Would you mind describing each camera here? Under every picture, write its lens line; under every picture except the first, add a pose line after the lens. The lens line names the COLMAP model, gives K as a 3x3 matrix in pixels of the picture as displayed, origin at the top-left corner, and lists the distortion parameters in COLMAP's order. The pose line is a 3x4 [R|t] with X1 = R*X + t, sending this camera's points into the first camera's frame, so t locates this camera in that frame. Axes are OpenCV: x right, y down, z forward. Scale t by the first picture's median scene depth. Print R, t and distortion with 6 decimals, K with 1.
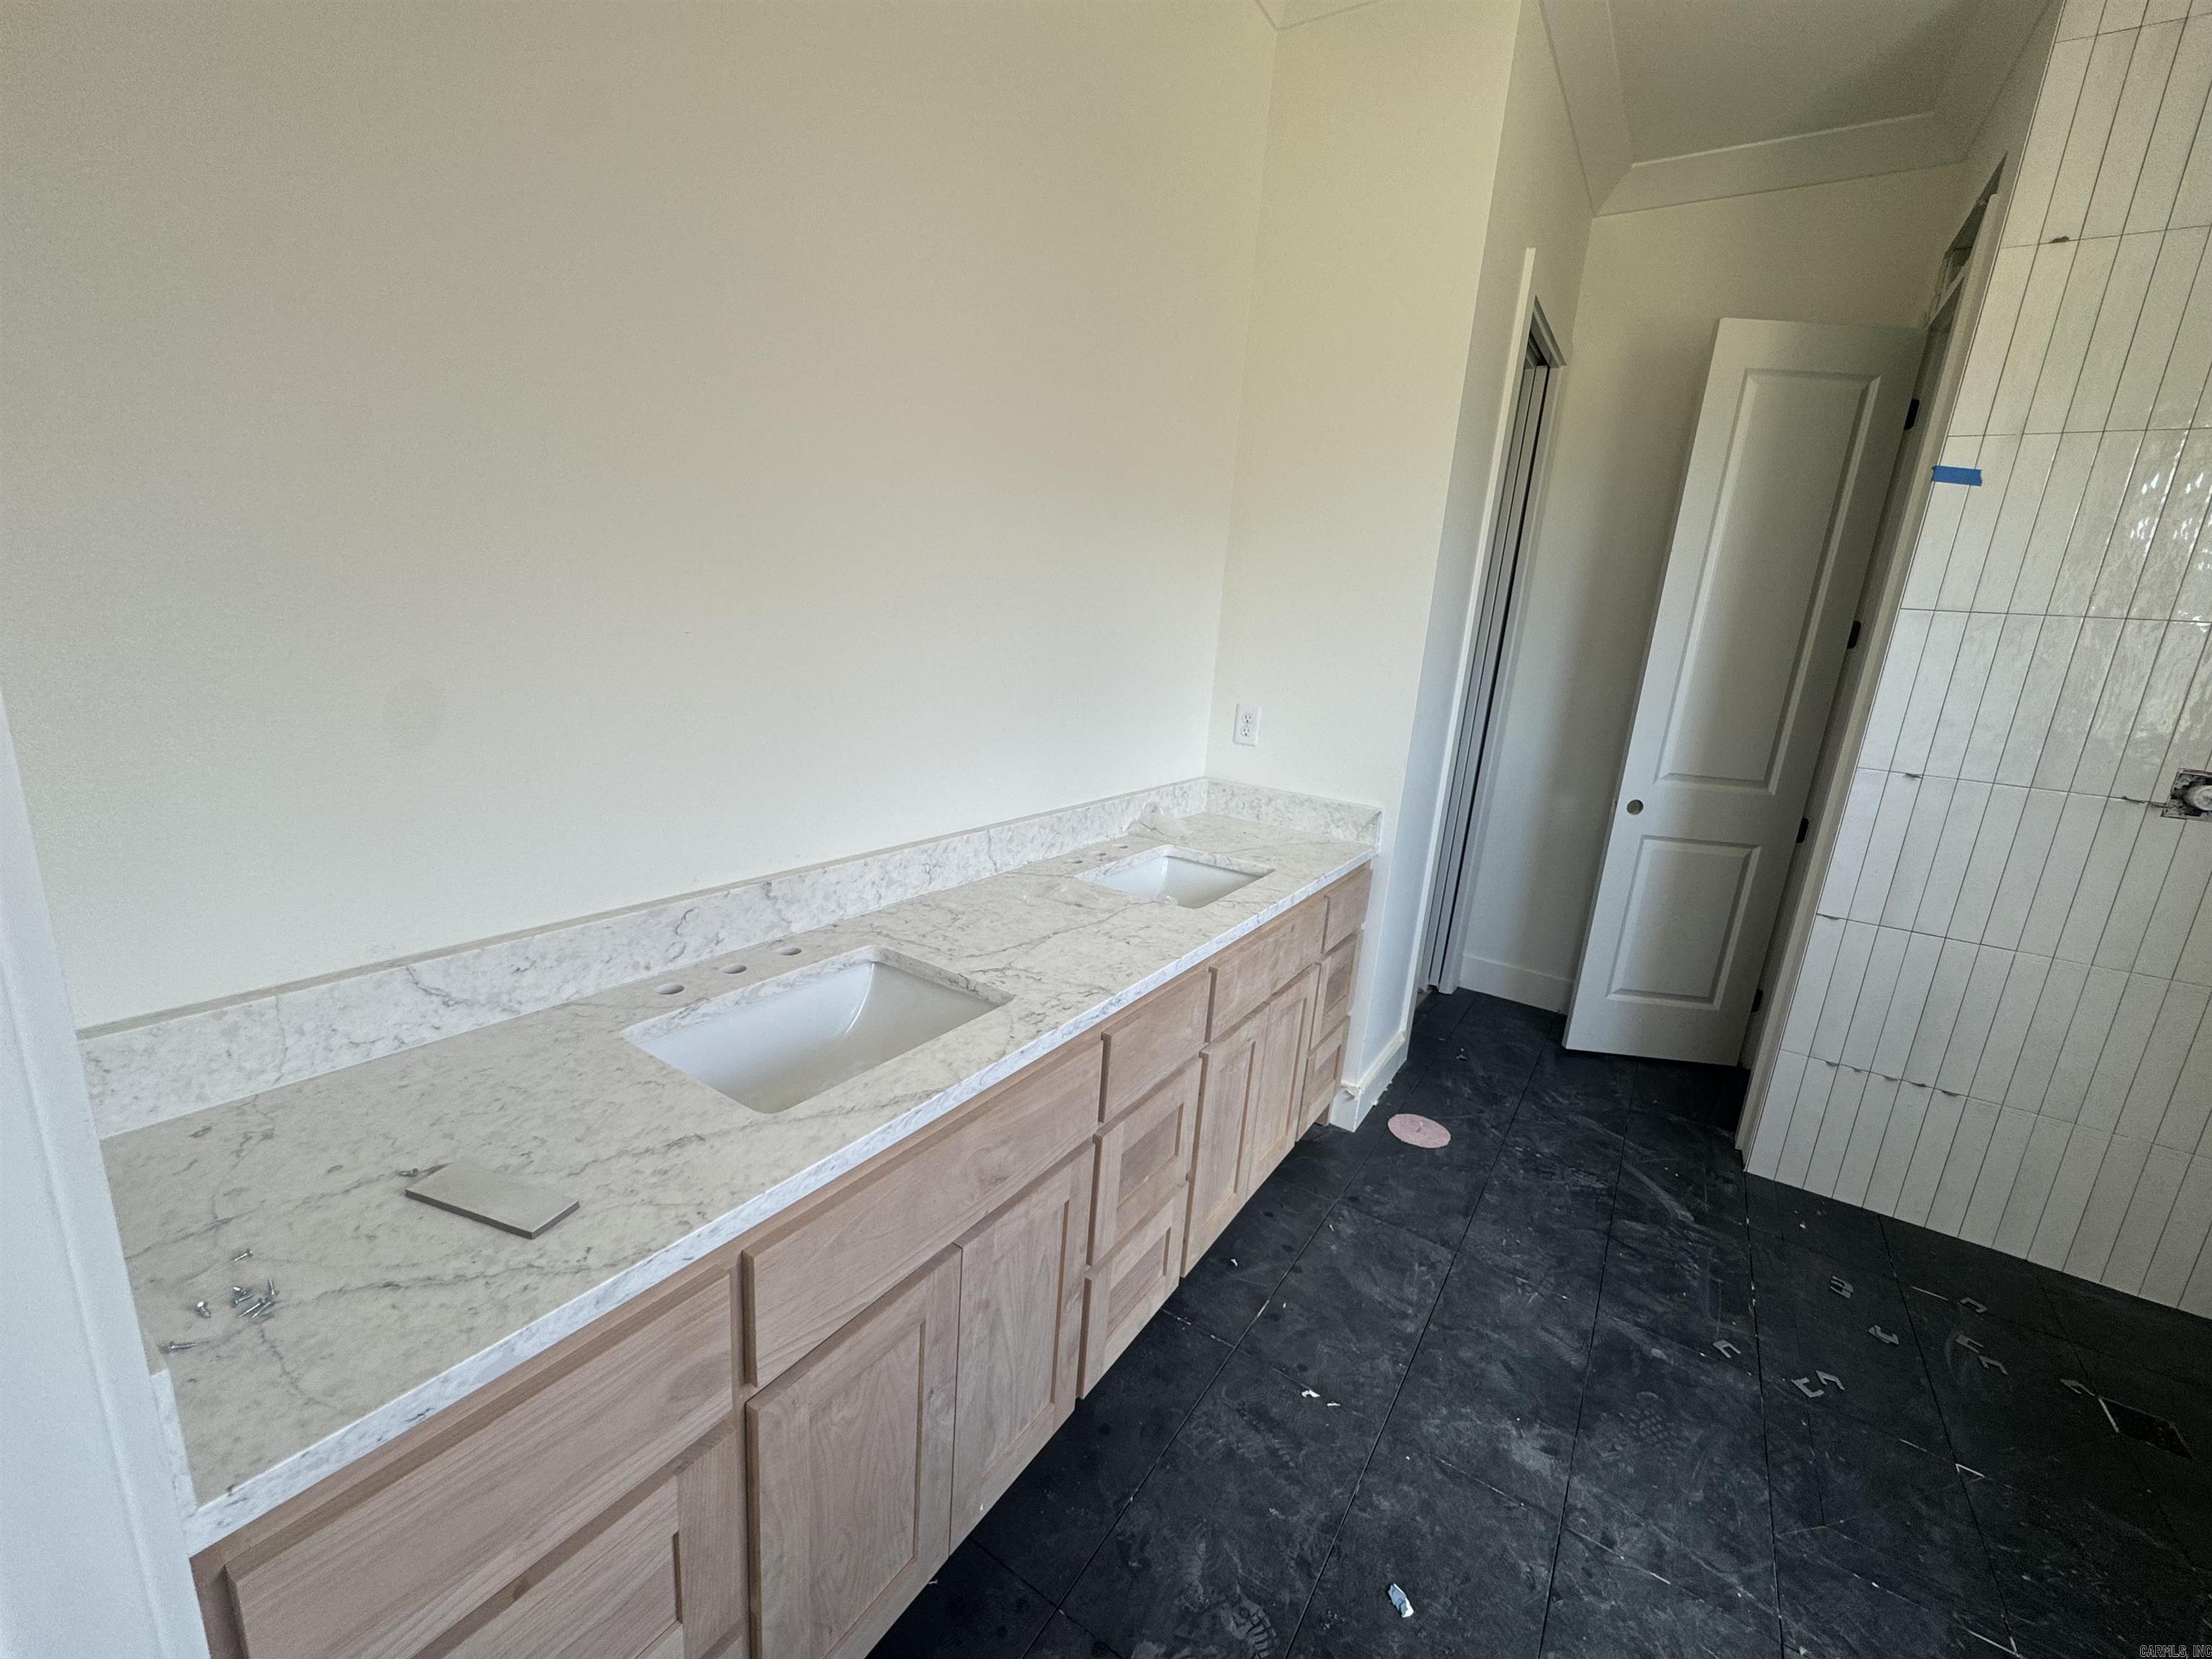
lens RADIAL K [[886.9, 0, 1106.0], [0, 886.9, 829.5], [0, 0, 1]] dist [-0.003367, 0.000184]
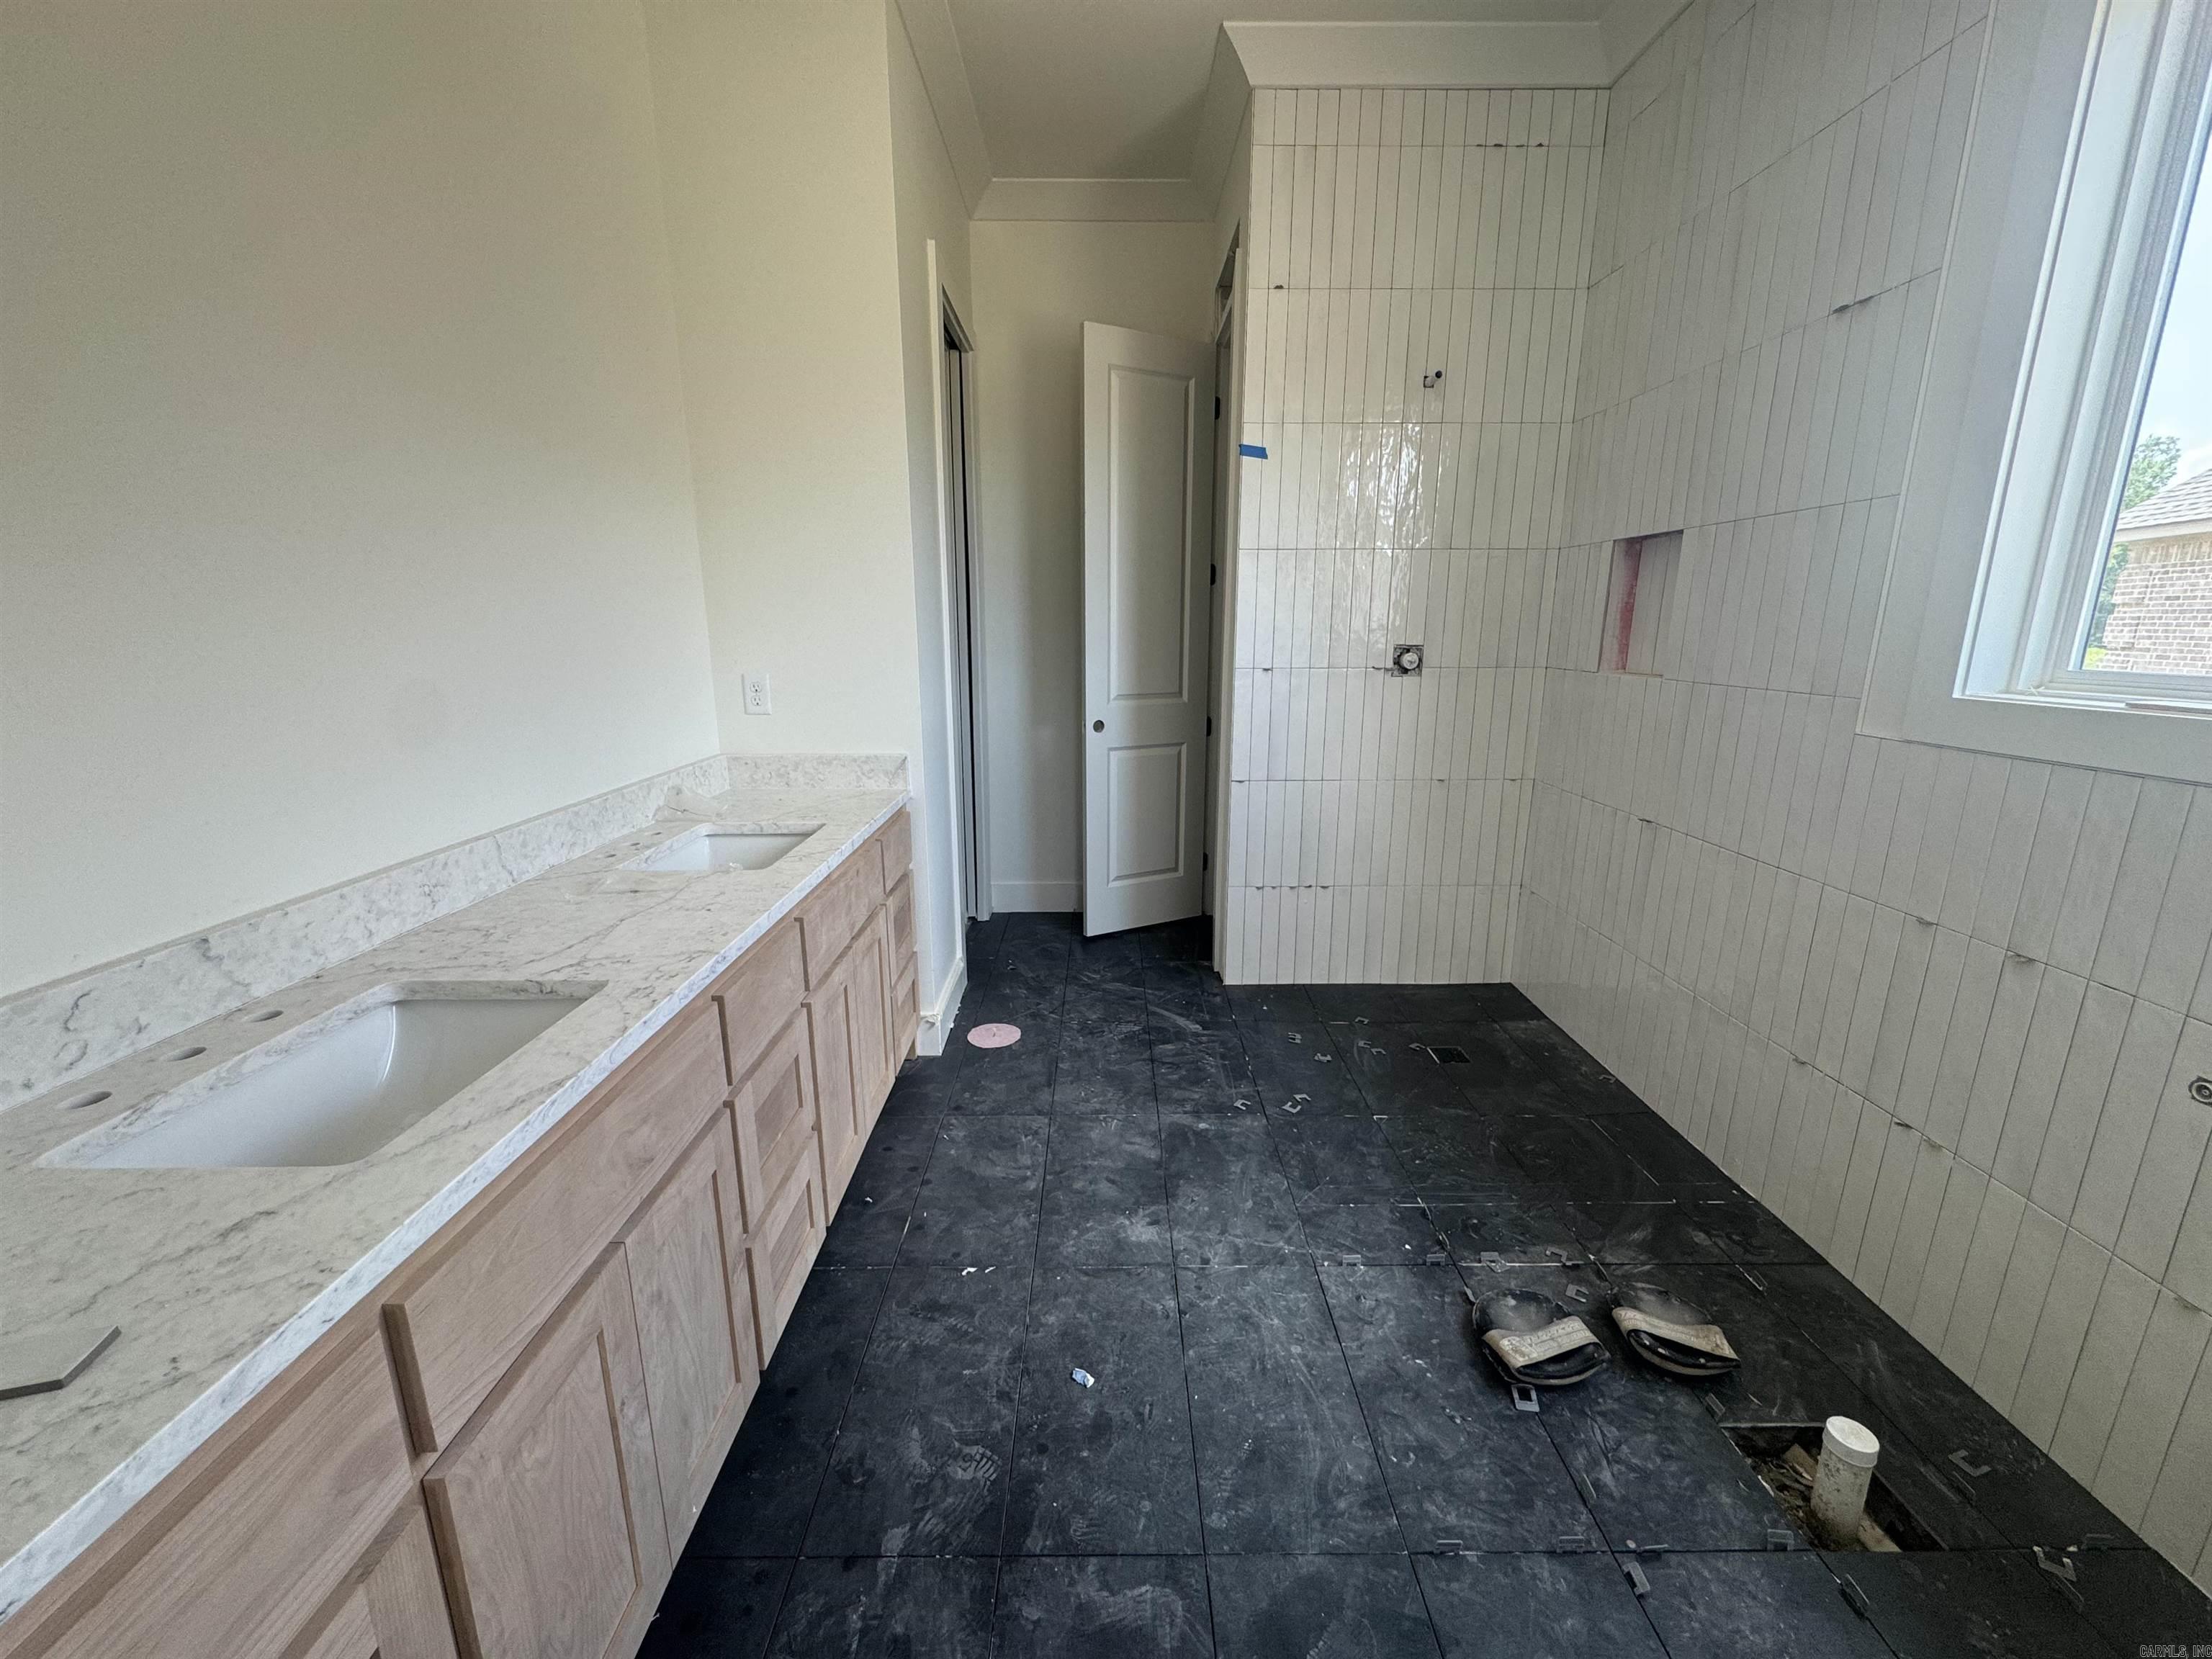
lens RADIAL K [[886.9, 0, 1106.0], [0, 886.9, 829.5], [0, 0, 1]] dist [-0.003367, 0.000184]
pose [[0.829836, -0.197397, 0.521927, -0.099858], [0.188762, 0.979501, 0.070335, 0.053376], [-0.525111, 0.040154, 0.850086, -0.055984]]
